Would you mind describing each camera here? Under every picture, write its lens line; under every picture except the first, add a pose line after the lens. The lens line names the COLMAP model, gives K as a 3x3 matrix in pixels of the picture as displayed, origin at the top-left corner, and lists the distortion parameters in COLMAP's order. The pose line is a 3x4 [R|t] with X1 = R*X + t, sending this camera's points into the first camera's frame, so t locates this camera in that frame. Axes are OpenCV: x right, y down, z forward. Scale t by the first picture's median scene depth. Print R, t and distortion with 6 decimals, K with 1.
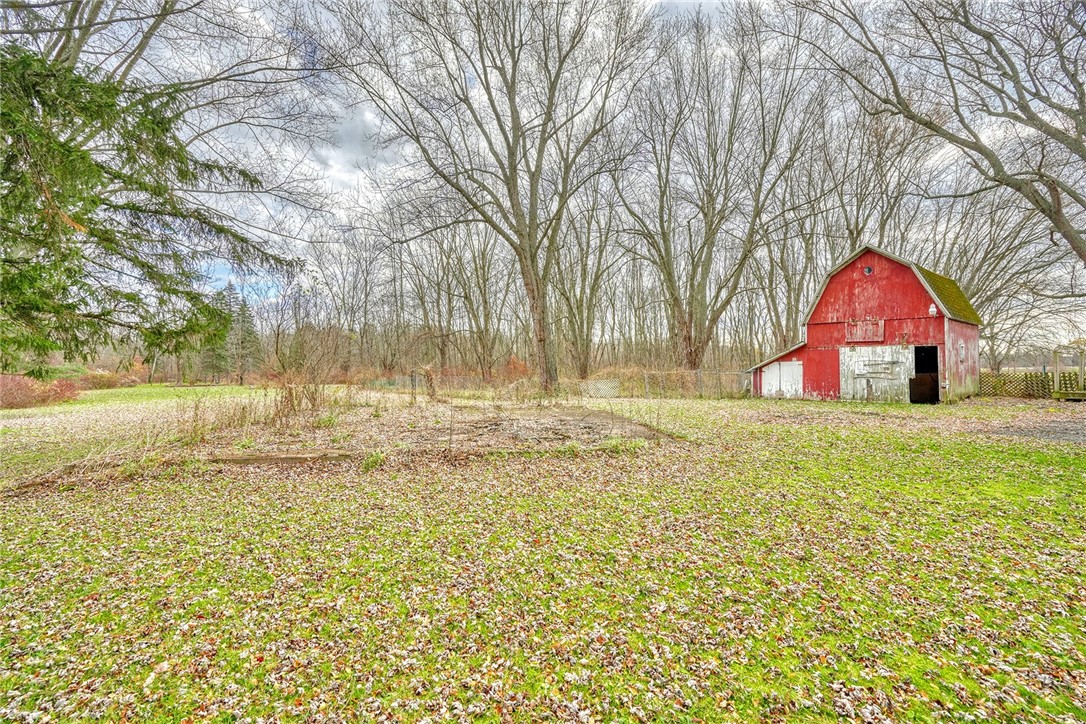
lens RADIAL K [[493.7, 0, 539.4], [0, 493.7, 365.8], [0, 0, 1]] dist [-0.001174, 0.002097]
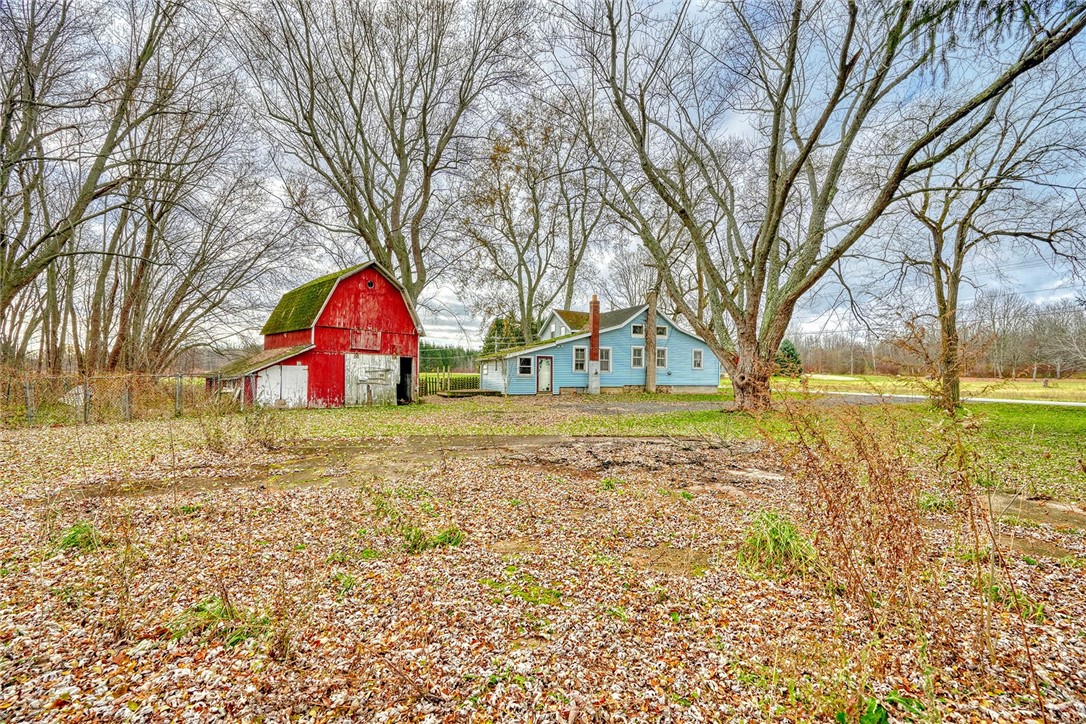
lens RADIAL K [[493.7, 0, 539.4], [0, 493.7, 365.8], [0, 0, 1]] dist [-0.001174, 0.002097]
pose [[-0.063863, 0.020255, 0.997753, -0.435400], [-0.026218, 0.999415, -0.021966, -0.000551], [-0.997614, -0.027562, -0.063294, 0.696300]]
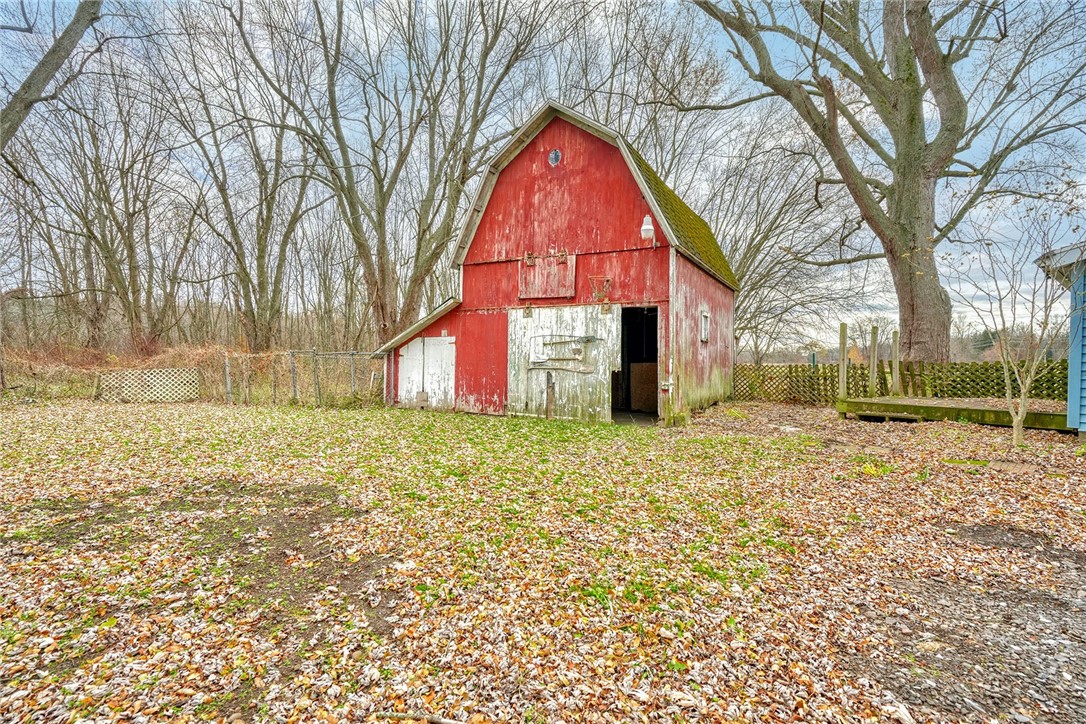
lens RADIAL K [[493.7, 0, 539.4], [0, 493.7, 365.8], [0, 0, 1]] dist [-0.001174, 0.002097]
pose [[0.946905, 0.013972, 0.321209, 0.493491], [-0.020364, 0.999656, 0.016549, 0.012433], [-0.320867, -0.022211, 0.946864, 0.523165]]
